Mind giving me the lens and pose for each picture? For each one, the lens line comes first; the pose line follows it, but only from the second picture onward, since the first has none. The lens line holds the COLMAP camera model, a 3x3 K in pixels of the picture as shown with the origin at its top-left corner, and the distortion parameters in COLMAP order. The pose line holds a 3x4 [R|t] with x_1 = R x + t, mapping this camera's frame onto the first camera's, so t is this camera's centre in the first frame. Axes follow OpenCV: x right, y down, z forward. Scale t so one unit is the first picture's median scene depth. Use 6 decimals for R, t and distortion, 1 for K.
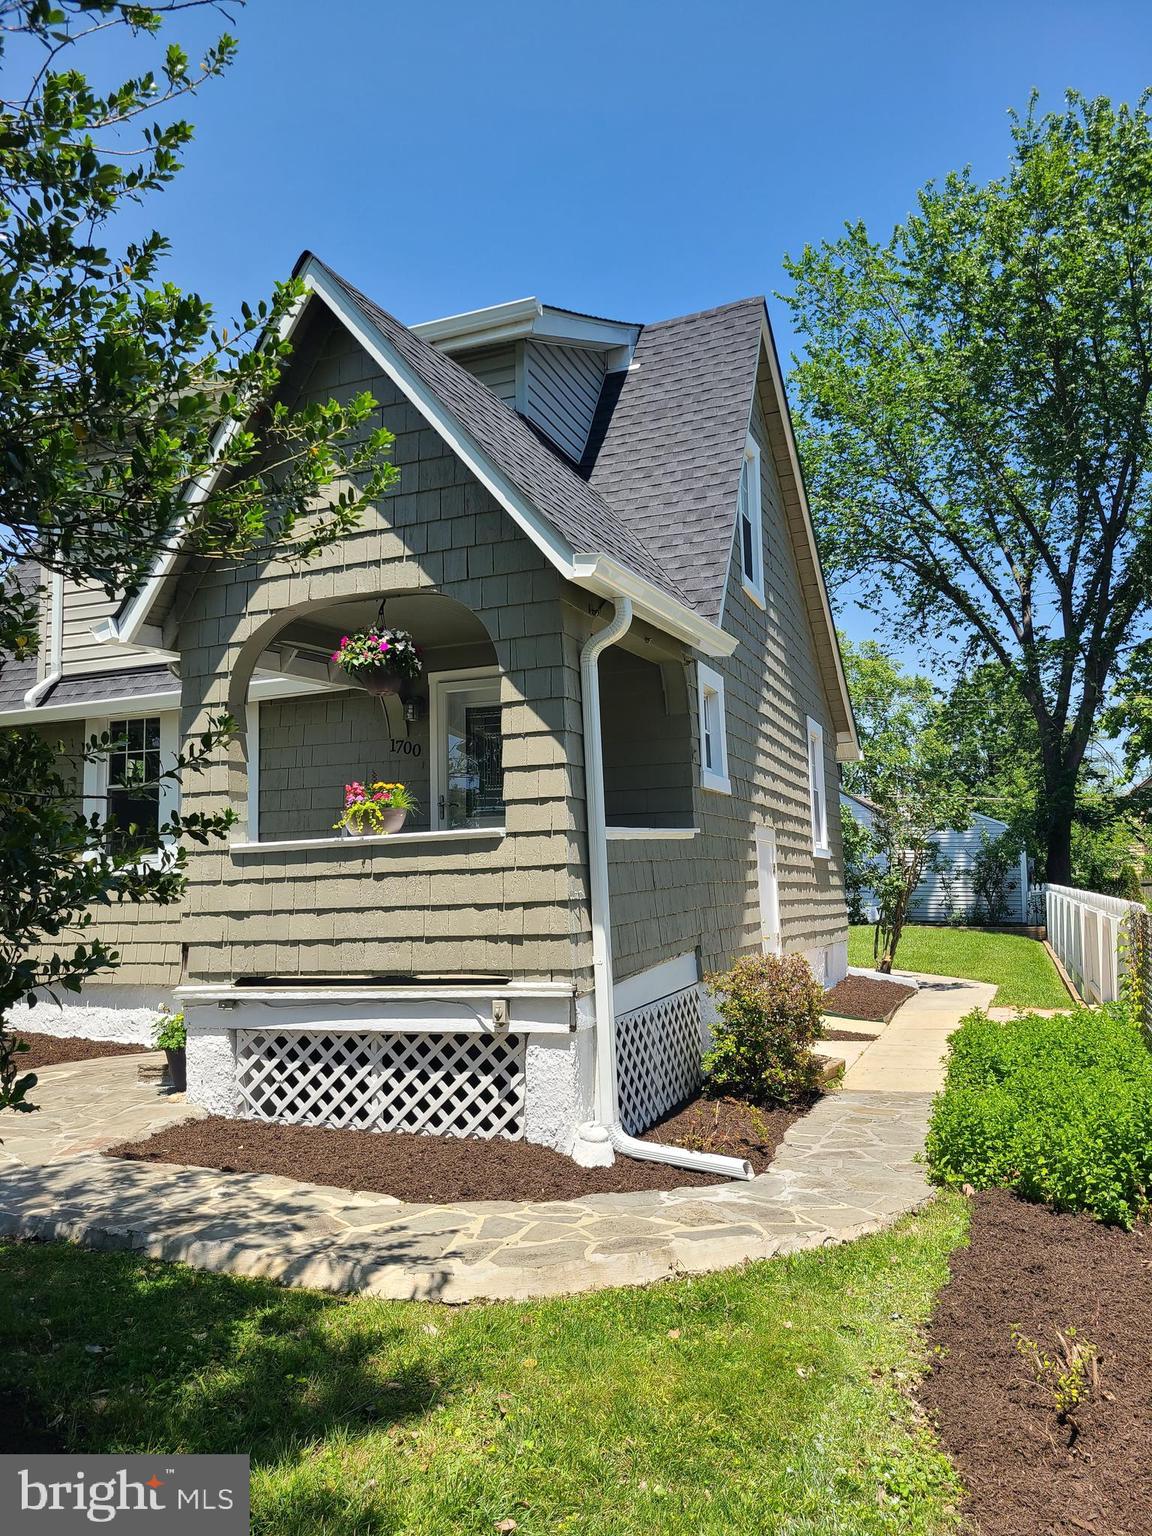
lens RADIAL K [[1147.8, 0, 565.6], [0, 1147.8, 777.9], [0, 0, 1]] dist [0.053940, -0.035024]
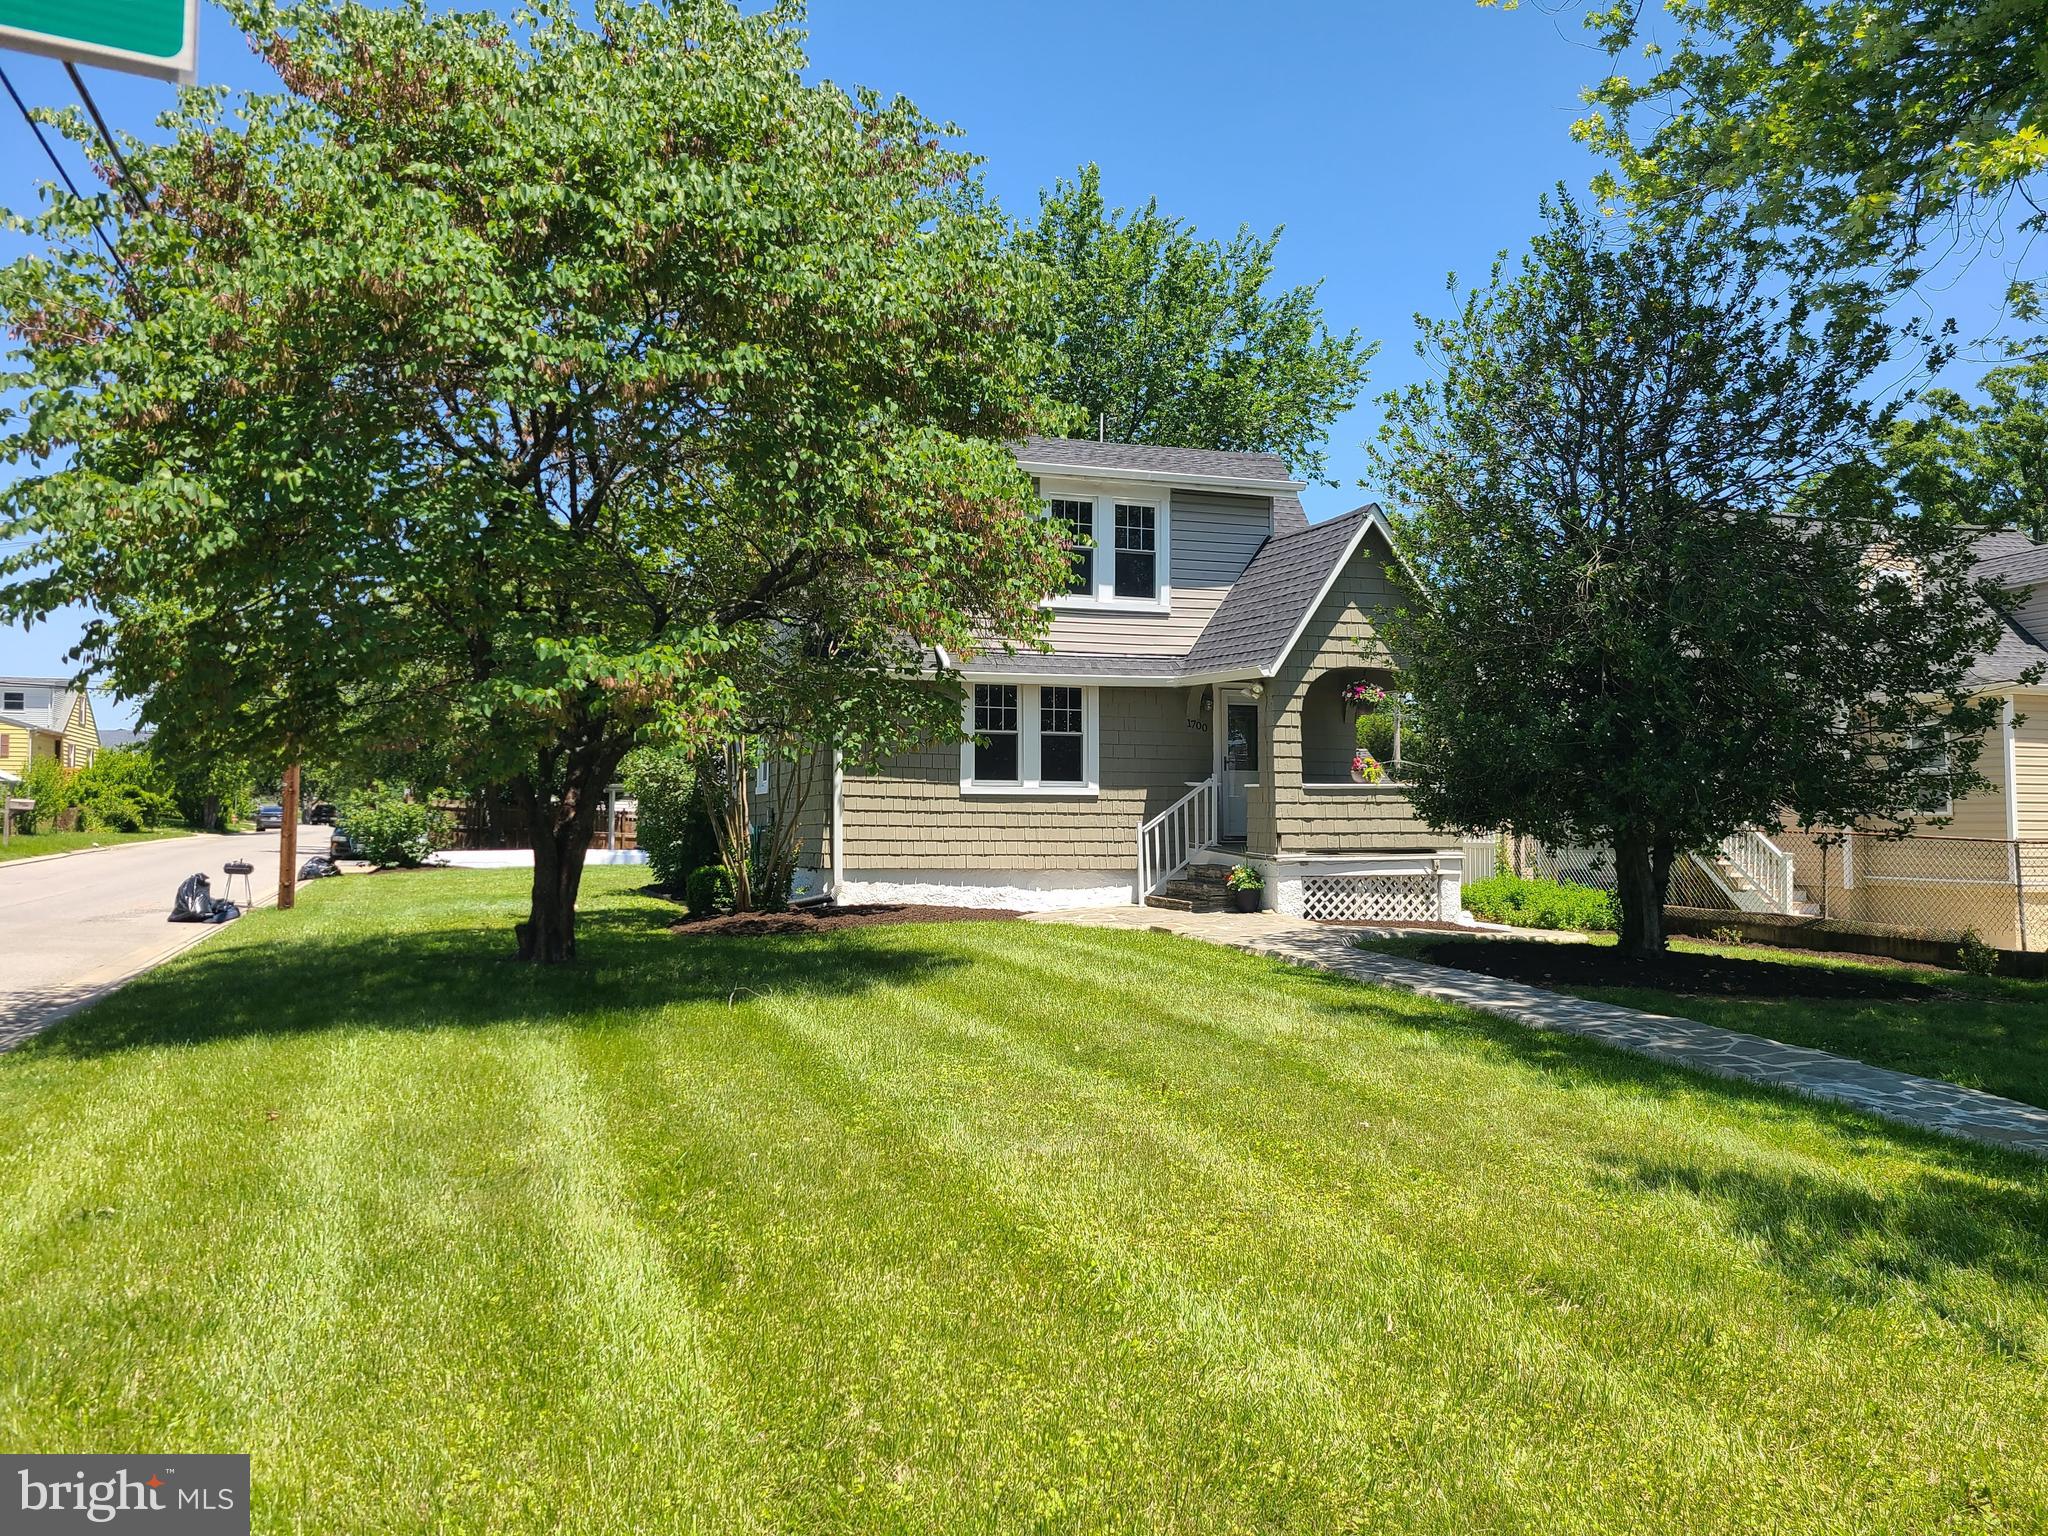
lens RADIAL K [[1530.4, 0, 1005.5], [0, 1530.4, 760.8], [0, 0, 1]] dist [0.053940, -0.035024]
pose [[0.753698, 0.065859, 0.653913, -2.490914], [-0.084024, 0.996457, -0.003513, 0.073268], [-0.651828, -0.052297, 0.756562, -0.678088]]
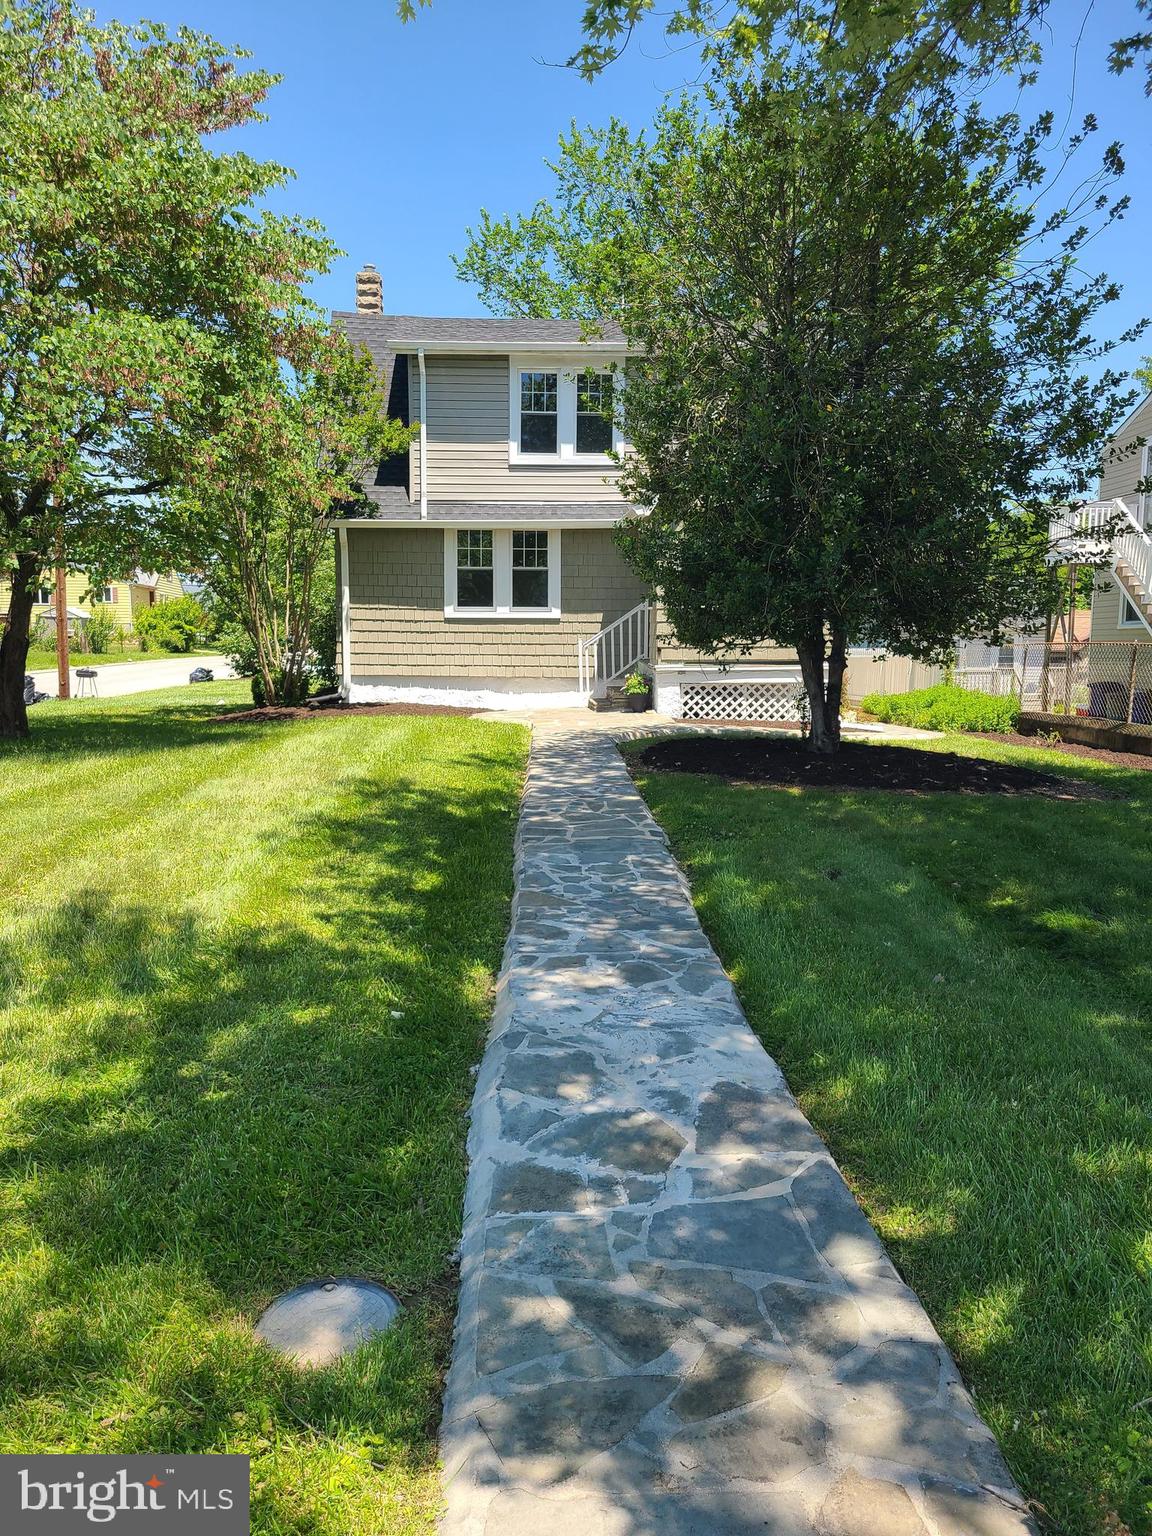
lens RADIAL K [[1147.8, 0, 590.1], [0, 1147.8, 774.8], [0, 0, 1]] dist [0.053940, -0.035024]
pose [[0.909355, -0.005370, 0.415987, -1.507561], [-0.069846, 0.983753, 0.165384, 0.021846], [-0.410117, -0.179448, 0.894205, -1.142571]]
